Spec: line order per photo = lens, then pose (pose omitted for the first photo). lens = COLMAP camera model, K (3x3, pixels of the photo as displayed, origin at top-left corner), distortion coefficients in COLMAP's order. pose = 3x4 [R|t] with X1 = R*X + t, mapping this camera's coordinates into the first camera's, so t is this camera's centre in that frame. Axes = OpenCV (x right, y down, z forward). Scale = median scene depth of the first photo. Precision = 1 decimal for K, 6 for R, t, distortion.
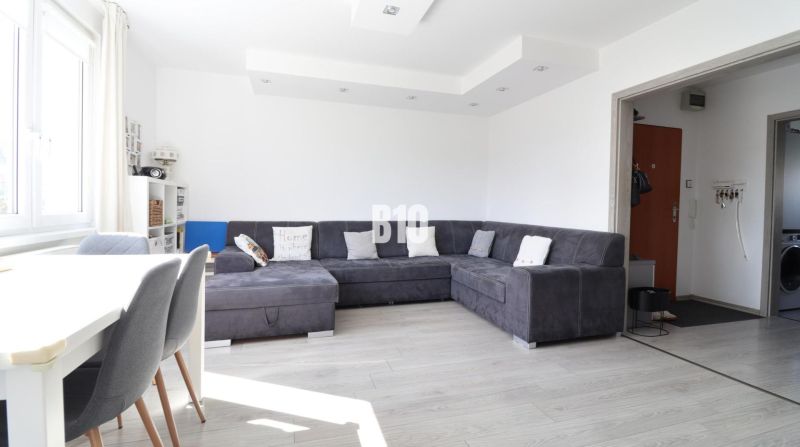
lens RADIAL K [[372.0, 0, 411.9], [0, 372.0, 217.4], [0, 0, 1]] dist [-0.011279, -0.003679]
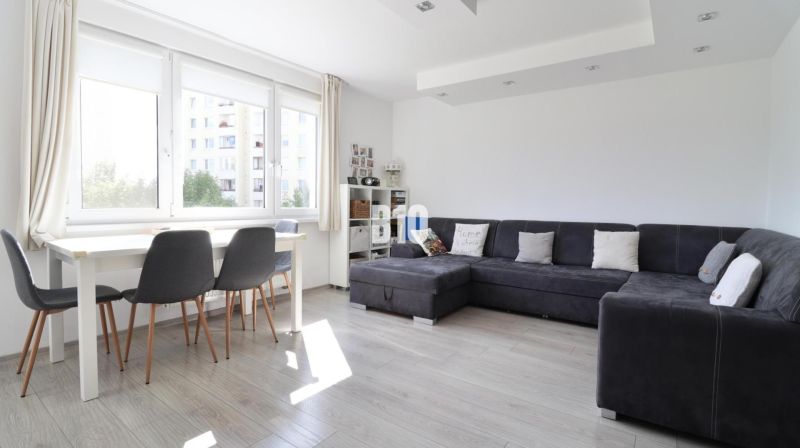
lens RADIAL K [[372.0, 0, 403.0], [0, 372.0, 219.4], [0, 0, 1]] dist [-0.011279, -0.003679]
pose [[0.586890, 0.026139, -0.809245, 0.522910], [-0.025157, 0.999585, 0.014043, 0.002373], [0.809276, 0.012117, 0.587304, 0.266769]]
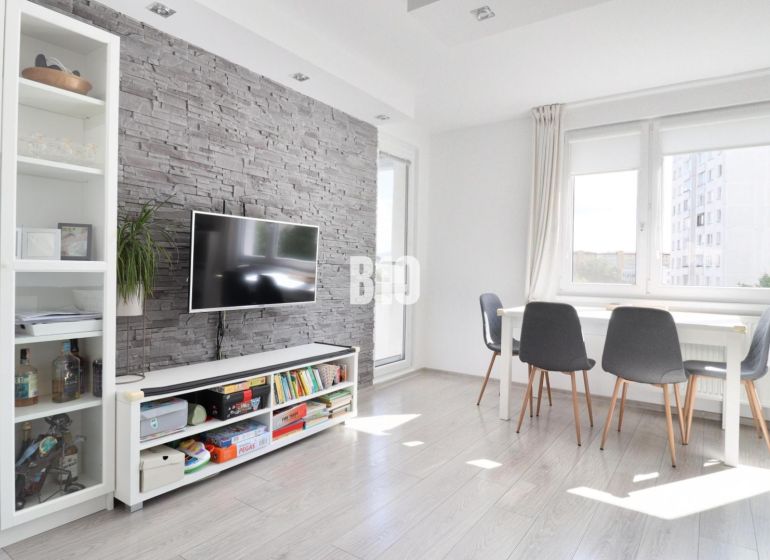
lens RADIAL K [[453.4, 0, 387.9], [0, 453.4, 280.6], [0, 0, 1]] dist [-0.005677, -0.000102]
pose [[-0.805144, -0.018356, -0.592795, 0.569836], [-0.050229, 0.998040, 0.037318, -0.016200], [0.590949, 0.059822, -0.804488, 0.830987]]
